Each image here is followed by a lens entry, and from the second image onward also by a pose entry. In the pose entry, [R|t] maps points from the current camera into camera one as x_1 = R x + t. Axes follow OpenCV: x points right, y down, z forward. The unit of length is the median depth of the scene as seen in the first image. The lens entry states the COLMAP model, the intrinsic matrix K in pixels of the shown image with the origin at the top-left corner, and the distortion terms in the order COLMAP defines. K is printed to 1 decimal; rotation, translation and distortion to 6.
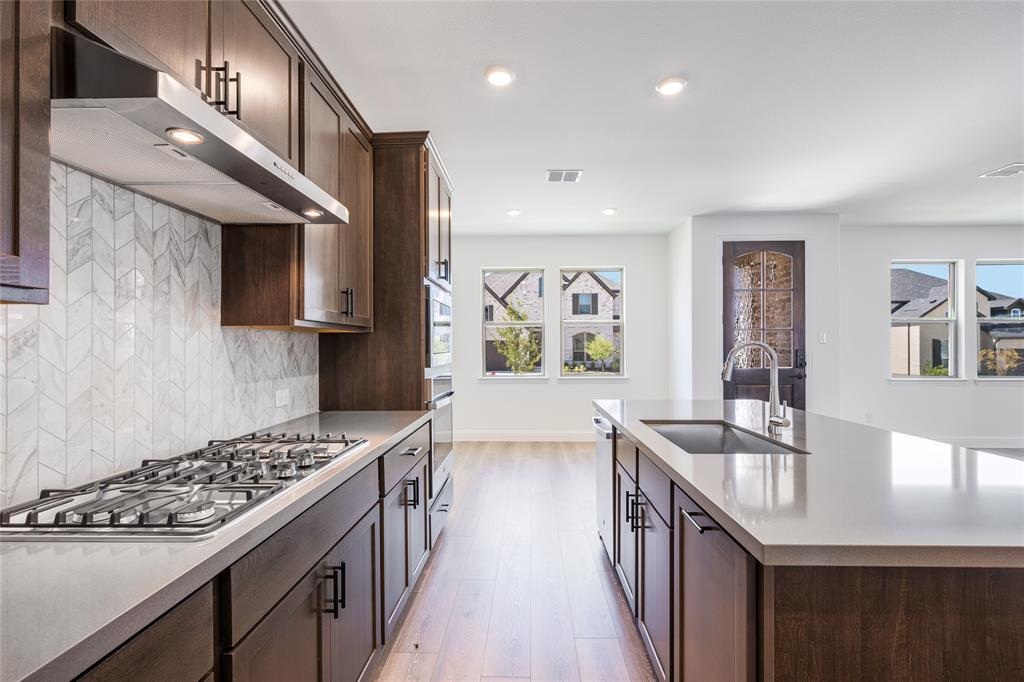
lens RADIAL K [[461.7, 0, 510.0], [0, 461.7, 344.4], [0, 0, 1]] dist [-0.000453, 0.000064]
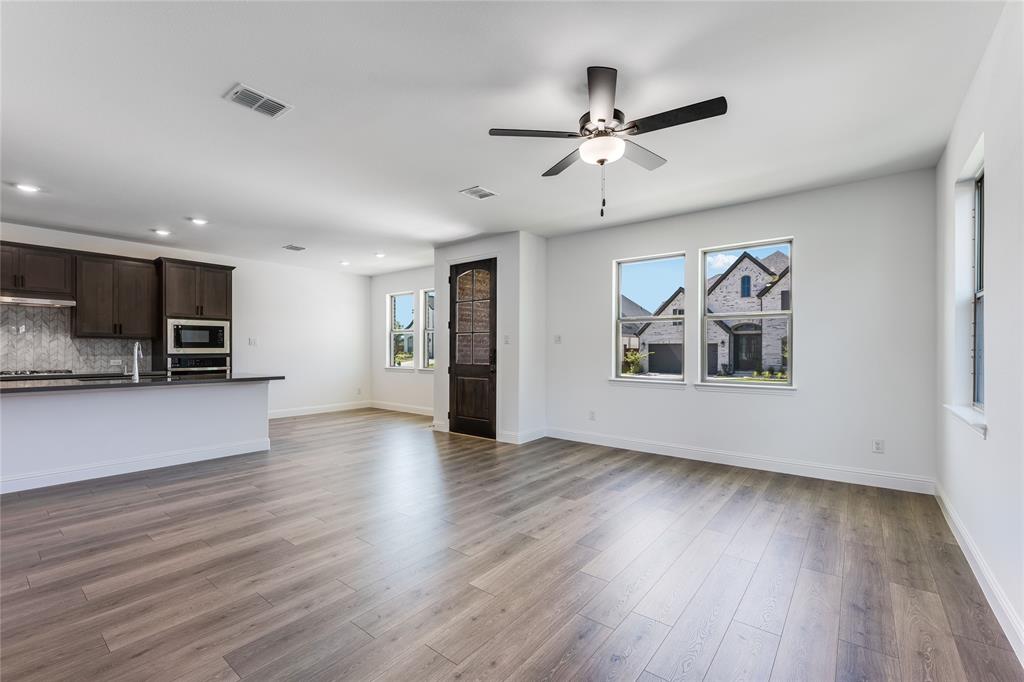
lens RADIAL K [[439.3, 0, 516.7], [0, 439.3, 349.3], [0, 0, 1]] dist [-0.001030, -0.000623]
pose [[0.816028, 0.000028, -0.578012, 3.854874], [0.000380, 1.000000, 0.000585, 0.040641], [0.578012, -0.000697, 0.816028, 0.276222]]
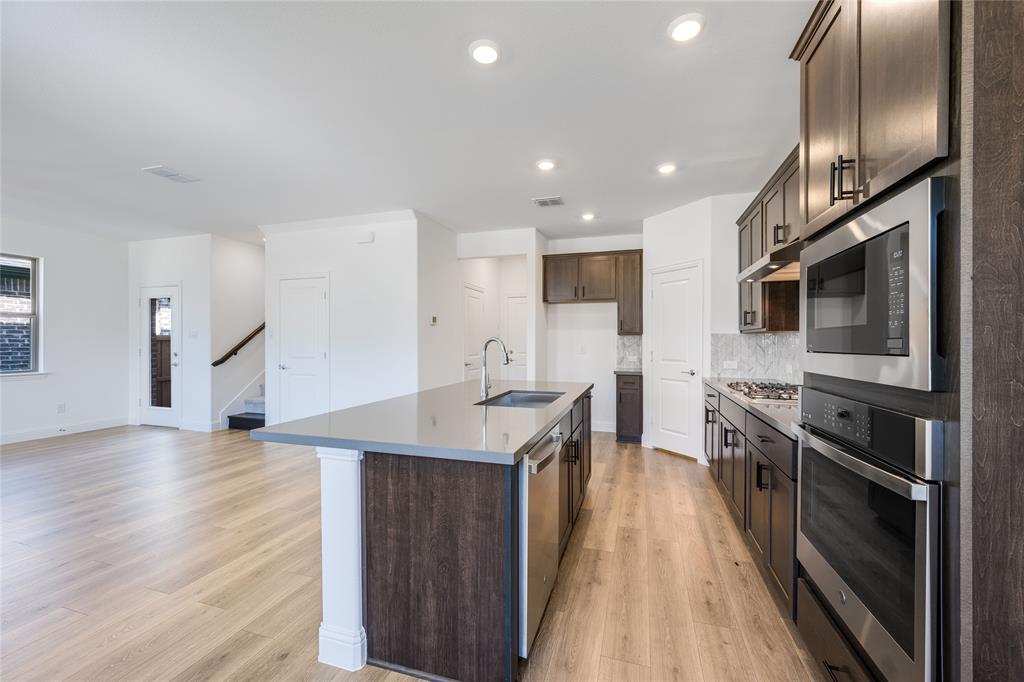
lens RADIAL K [[405.2, 0, 517.3], [0, 405.2, 342.2], [0, 0, 1]] dist [0.003654, 0.000303]
pose [[-0.970929, -0.003748, 0.239338, 0.136050], [-0.004058, 0.999991, -0.000803, 0.013532], [-0.239333, -0.001751, -0.970936, 2.513448]]
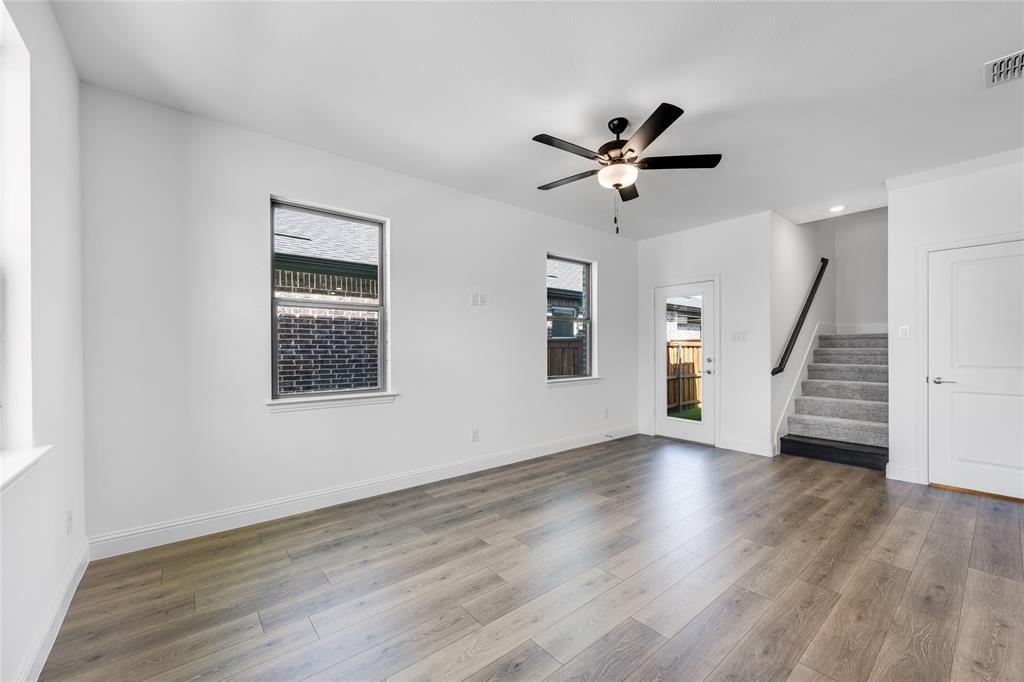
lens RADIAL K [[405.2, 0, 515.1], [0, 405.2, 347.0], [0, 0, 1]] dist [0.003654, 0.000303]
pose [[-0.671784, 0.005152, 0.740729, 2.392915], [0.001453, 0.999983, -0.005637, 0.042463], [-0.740746, -0.002711, -0.671780, 2.895146]]
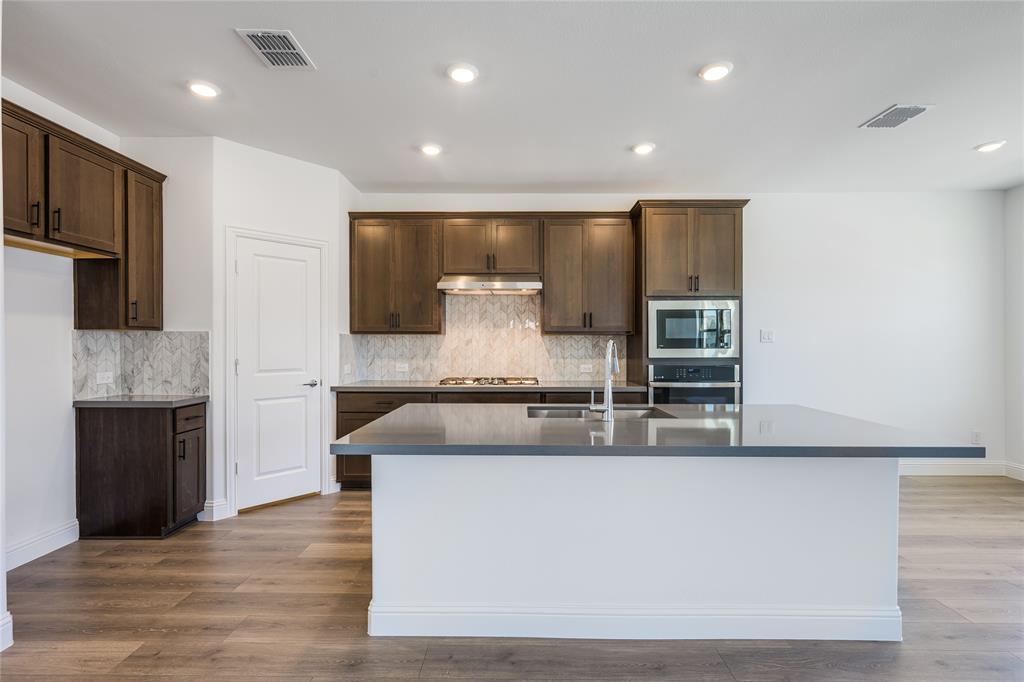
lens RADIAL K [[439.3, 0, 515.9], [0, 439.3, 344.8], [0, 0, 1]] dist [-0.001030, -0.000623]
pose [[0.034915, 0.002888, -0.999386, 1.757225], [0.002474, 0.999993, 0.002976, 0.006983], [0.999387, -0.002577, 0.034908, 0.782666]]
